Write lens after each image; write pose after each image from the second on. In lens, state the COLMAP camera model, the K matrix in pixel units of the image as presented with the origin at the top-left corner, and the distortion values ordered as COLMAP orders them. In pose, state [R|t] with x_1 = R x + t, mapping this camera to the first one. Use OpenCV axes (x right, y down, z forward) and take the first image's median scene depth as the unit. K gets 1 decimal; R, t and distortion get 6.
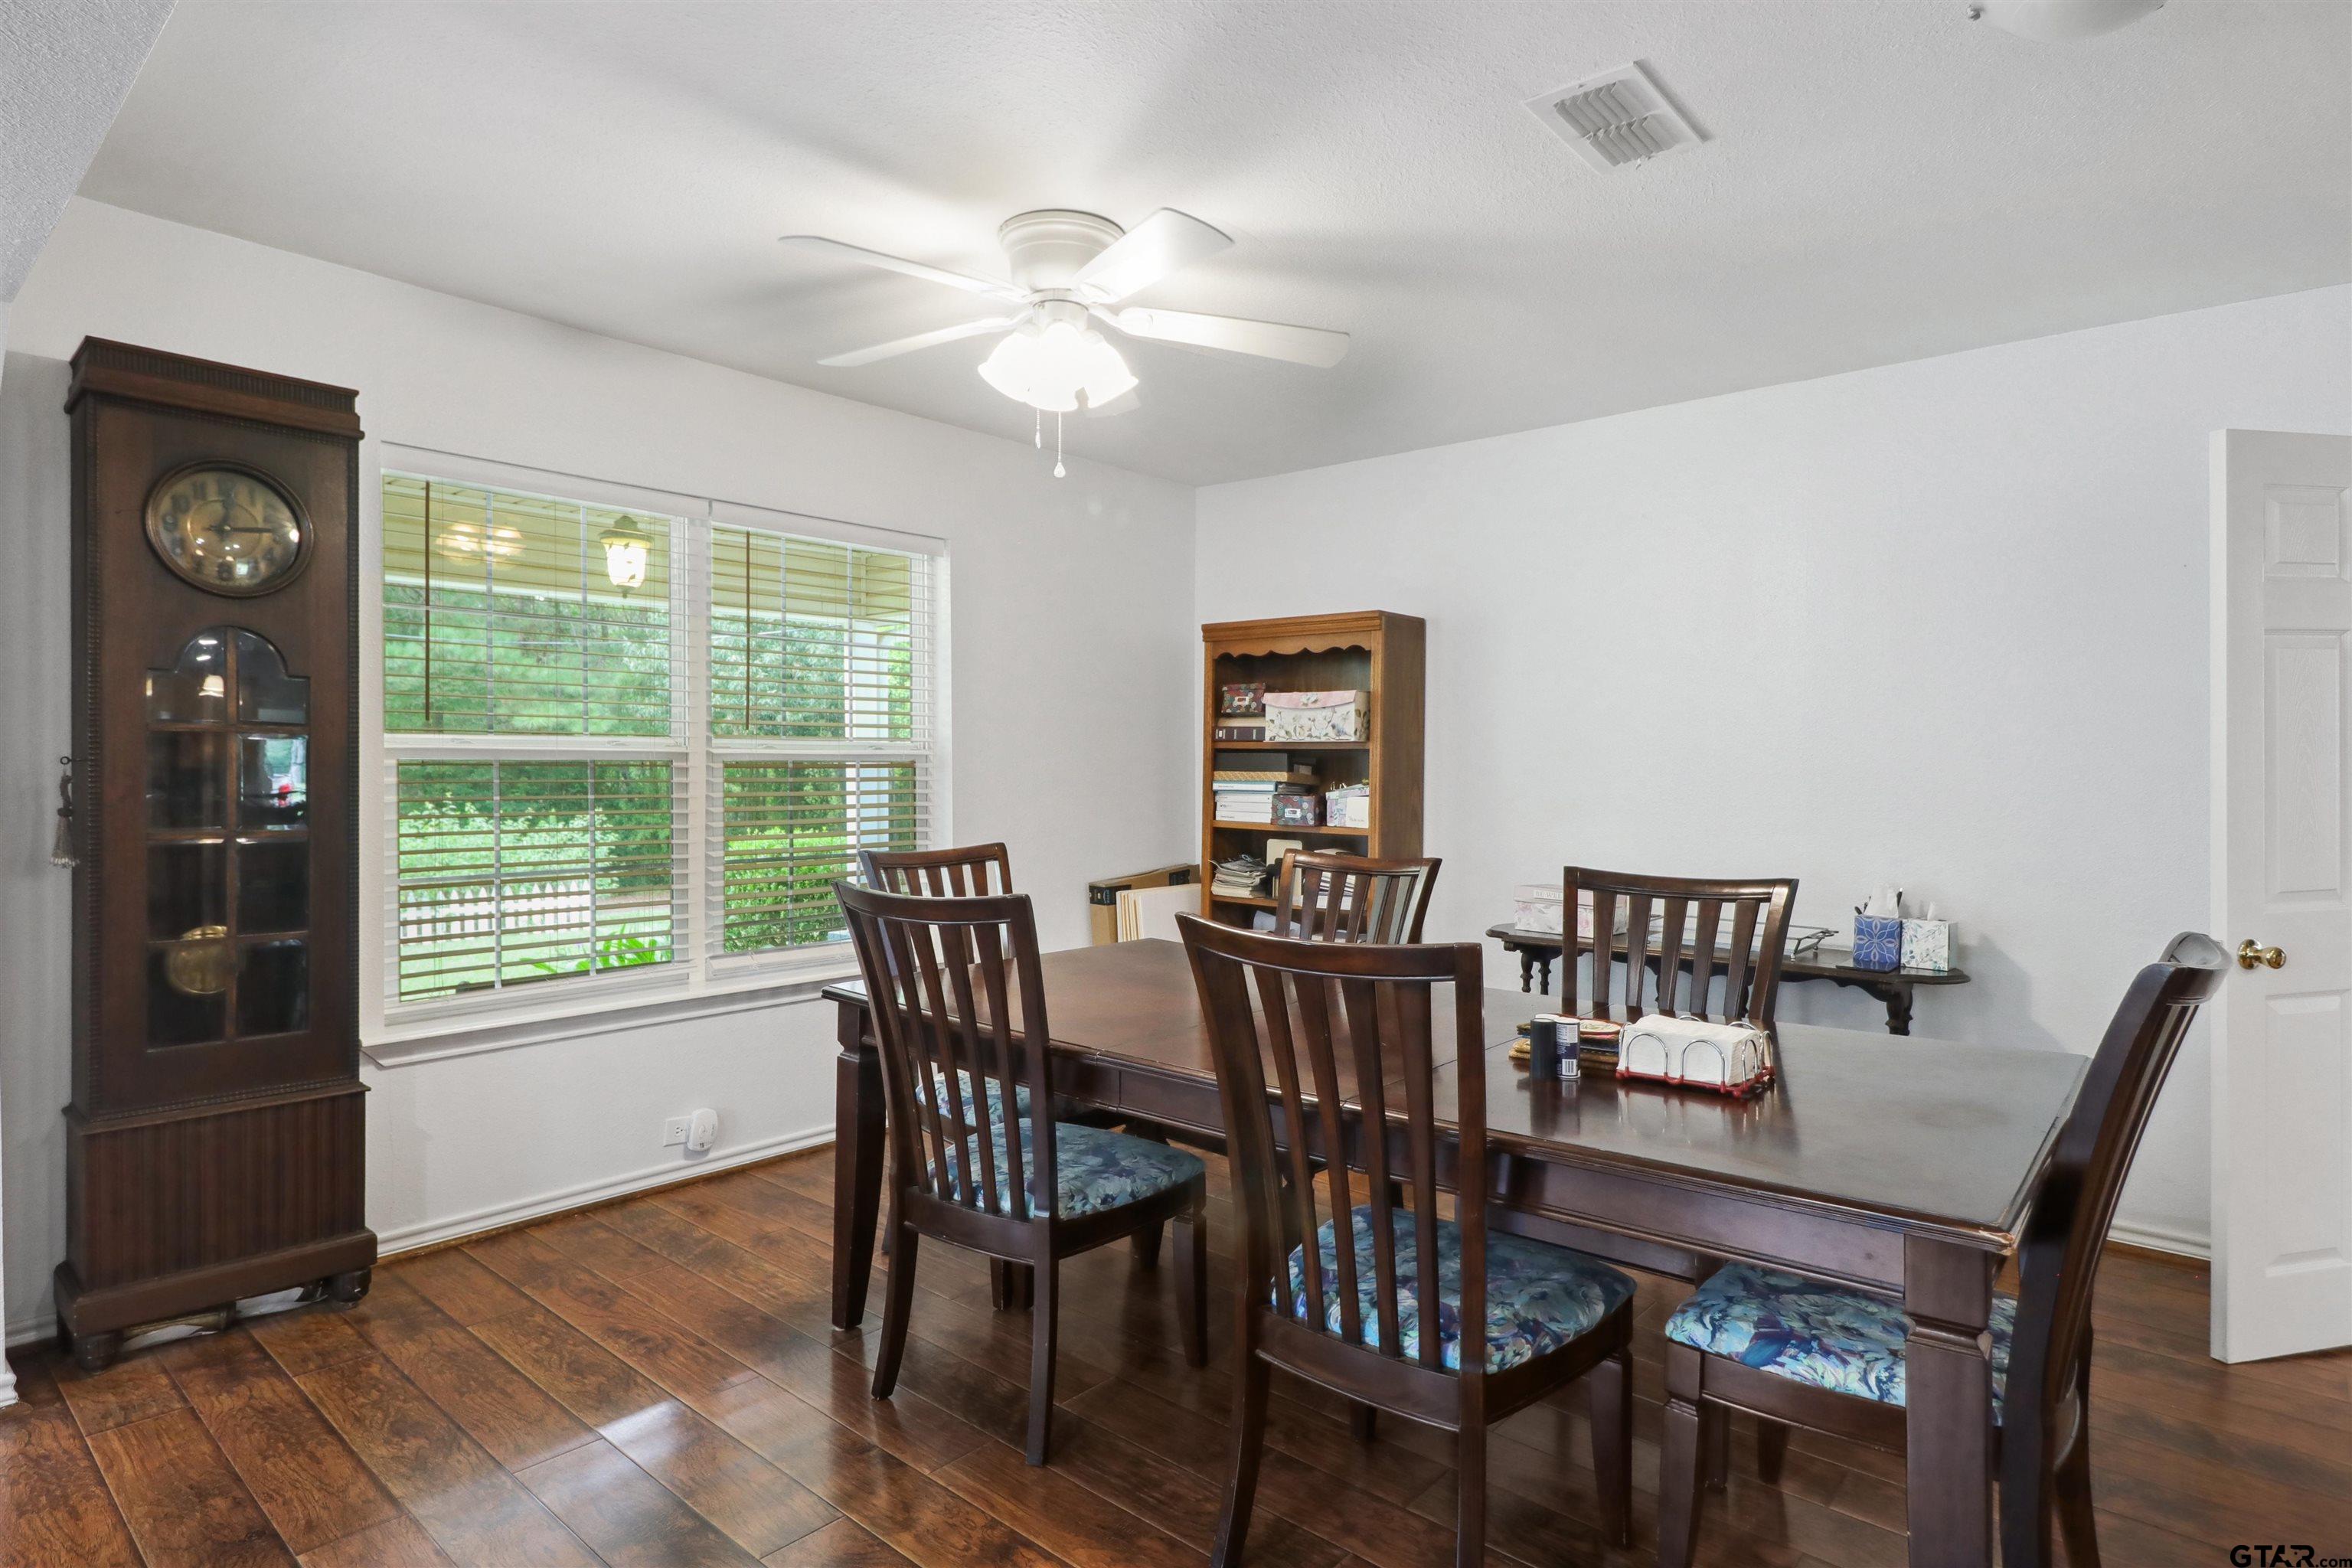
lens RADIAL K [[1214.2, 0, 1172.3], [0, 1214.2, 763.5], [0, 0, 1]] dist [-0.000948, -0.000004]
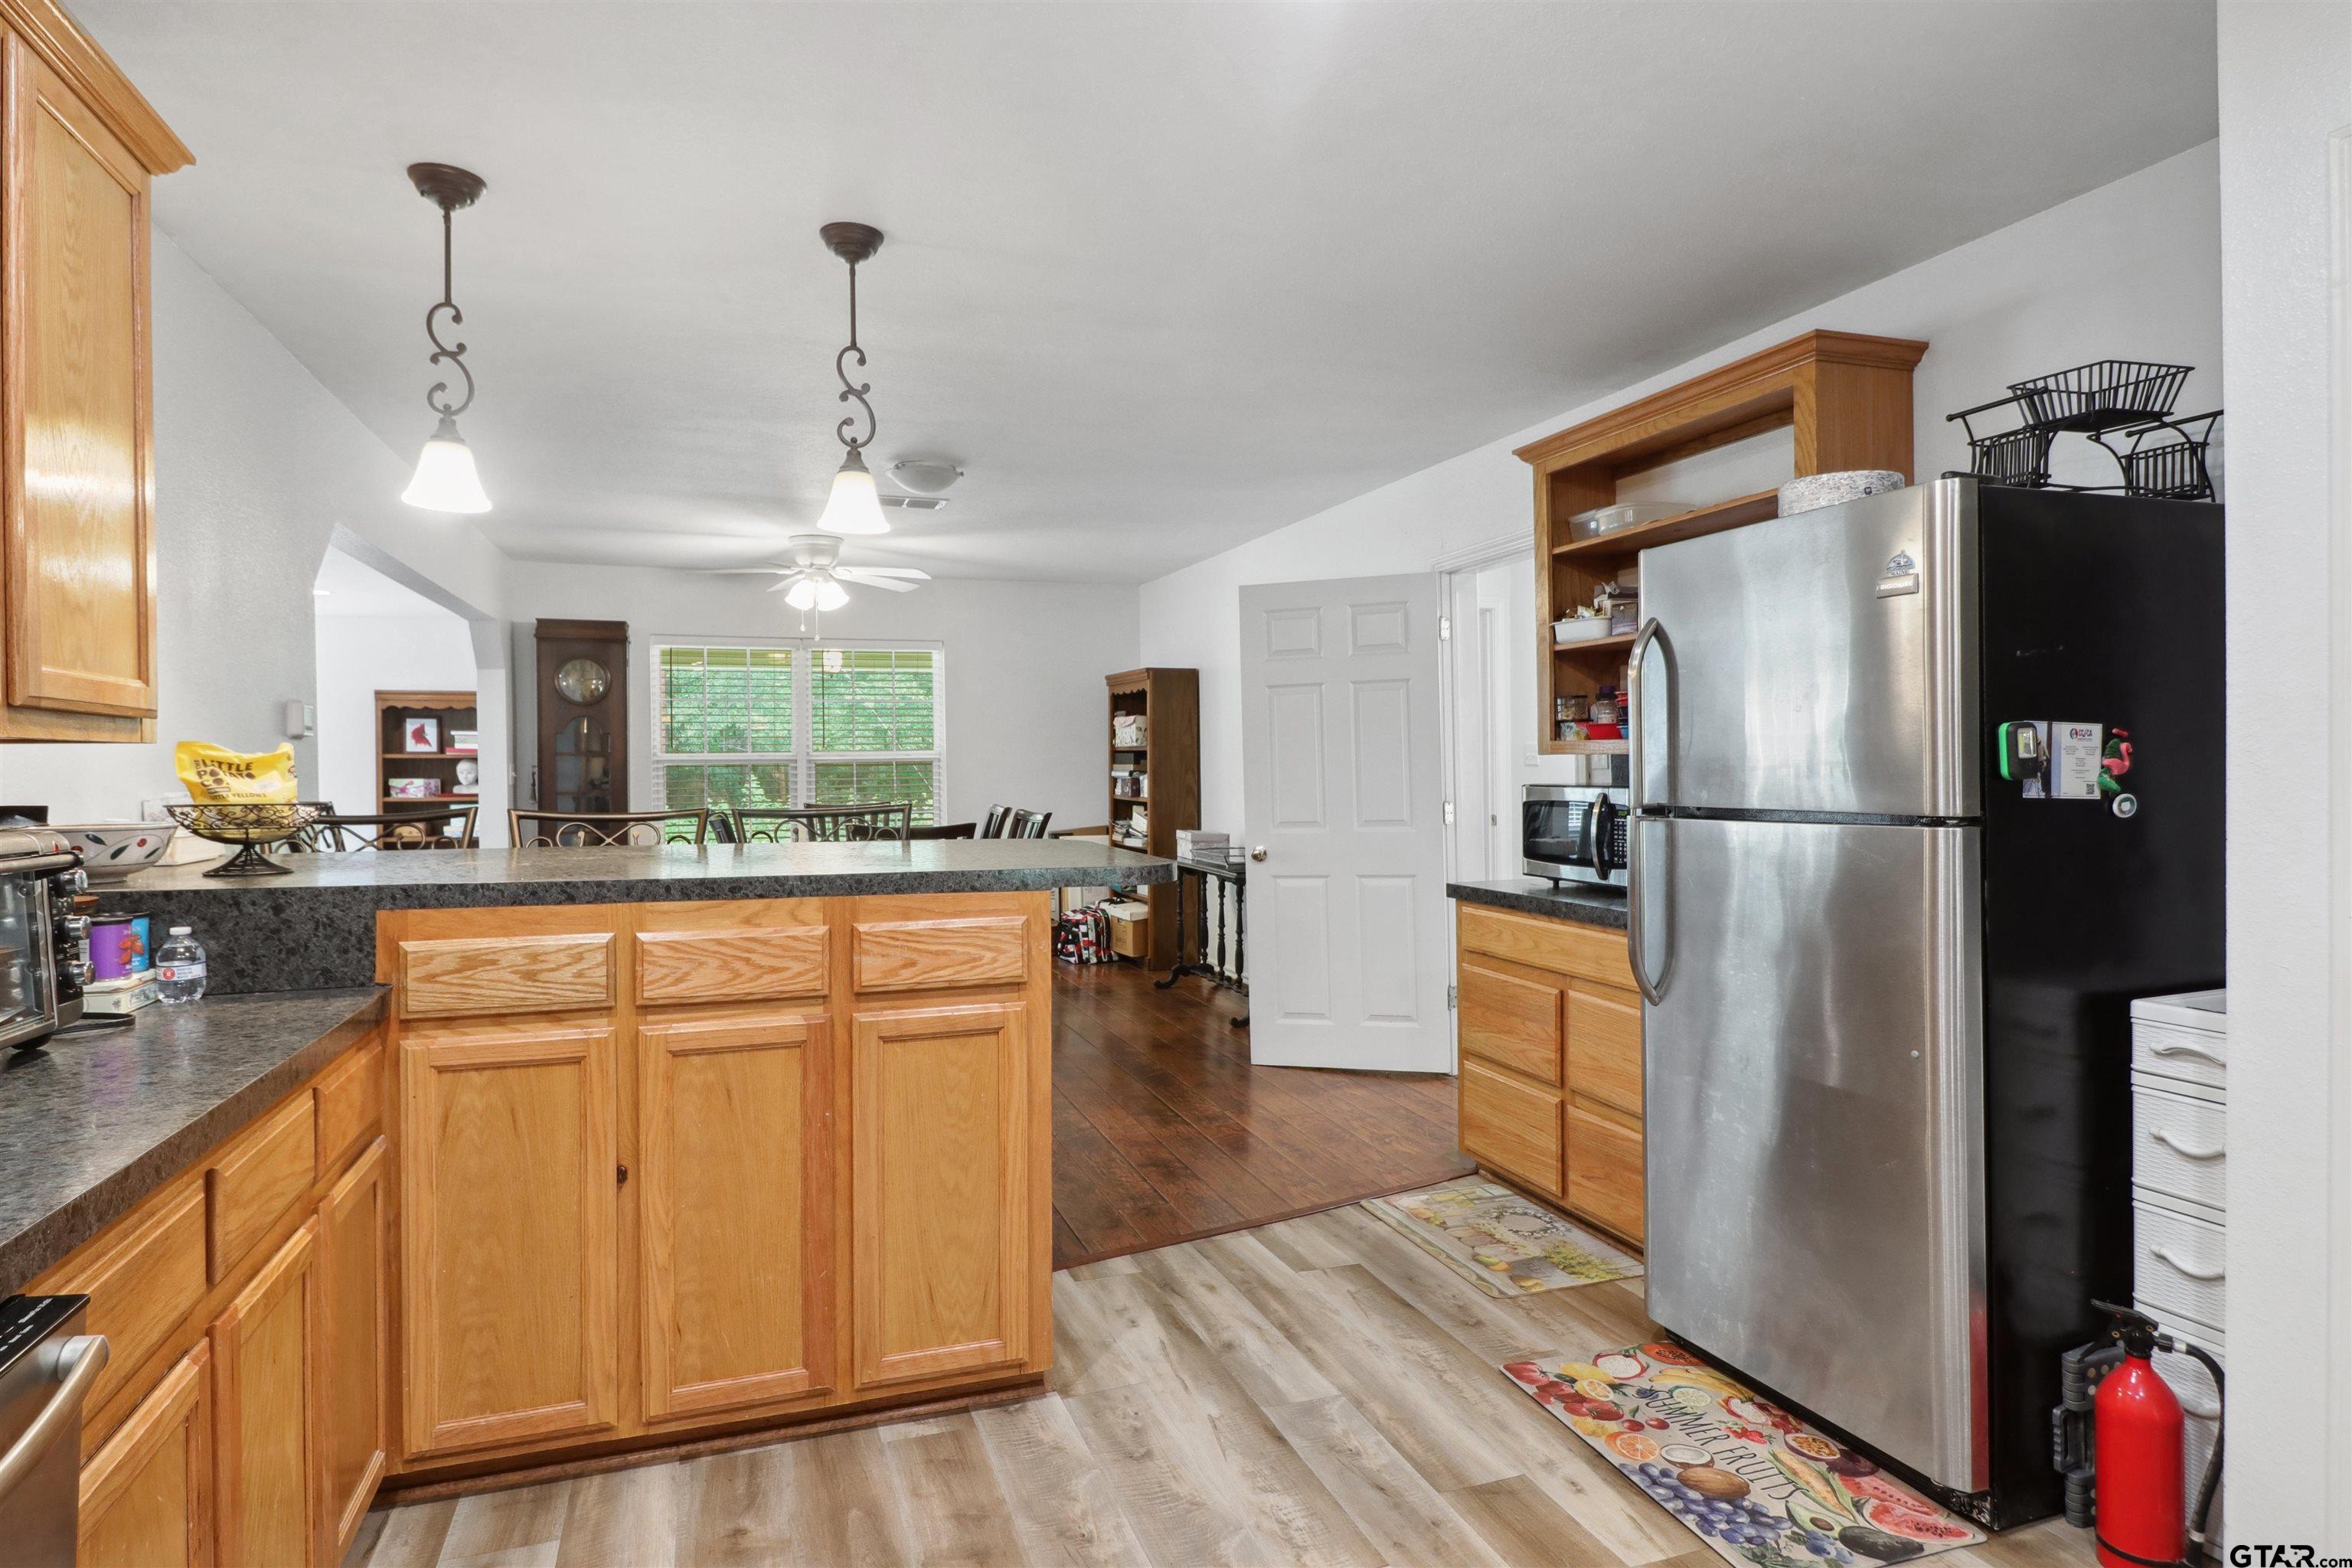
lens RADIAL K [[1214.2, 0, 1172.3], [0, 1214.2, 763.5], [0, 0, 1]] dist [-0.000948, -0.000004]
pose [[0.871120, -0.010122, -0.490966, 1.011297], [0.013919, 0.999895, 0.004081, -0.000756], [0.490873, -0.010388, 0.871169, -0.434532]]
